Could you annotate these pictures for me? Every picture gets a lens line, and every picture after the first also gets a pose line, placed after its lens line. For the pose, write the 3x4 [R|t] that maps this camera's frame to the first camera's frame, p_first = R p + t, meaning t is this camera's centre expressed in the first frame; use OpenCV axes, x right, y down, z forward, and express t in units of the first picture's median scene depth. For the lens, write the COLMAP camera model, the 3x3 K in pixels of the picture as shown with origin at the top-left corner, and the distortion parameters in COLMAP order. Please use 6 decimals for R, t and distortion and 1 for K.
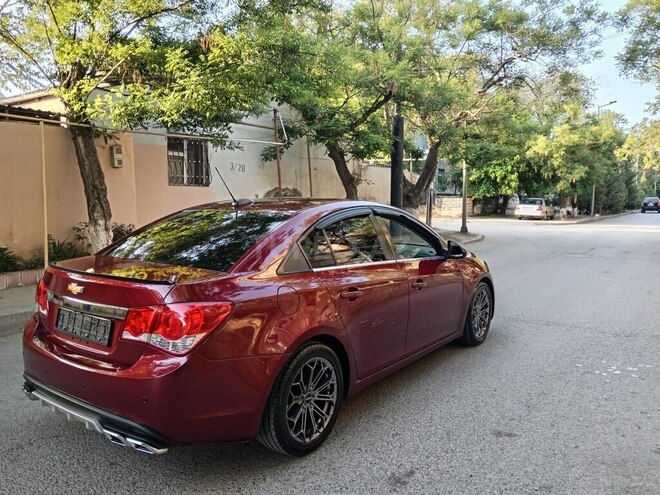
lens RADIAL K [[516.6, 0, 330.4], [0, 516.6, 245.7], [0, 0, 1]] dist [0.007646, -0.004384]
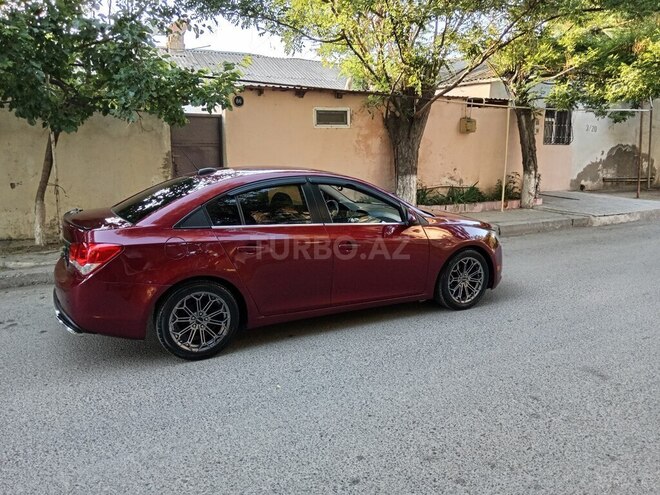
lens RADIAL K [[516.6, 0, 330.0], [0, 516.6, 242.8], [0, 0, 1]] dist [0.007646, -0.004384]
pose [[0.903499, 0.082638, -0.420547, -0.176954], [-0.042934, 0.993751, 0.103034, 0.015849], [0.426433, -0.075036, 0.901401, -0.346567]]
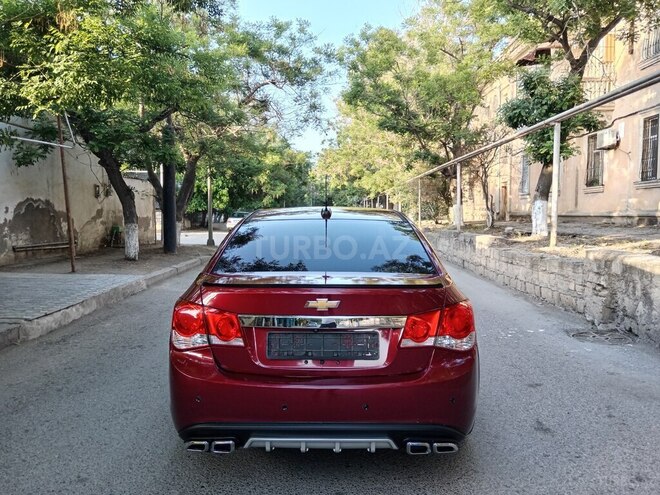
lens RADIAL K [[516.6, 0, 328.8], [0, 516.6, 245.1], [0, 0, 1]] dist [0.007646, -0.004384]
pose [[0.810430, -0.039300, 0.584516, -0.192888], [0.056148, 0.998365, -0.010724, -0.002121], [-0.583139, 0.041510, 0.811311, 0.049287]]
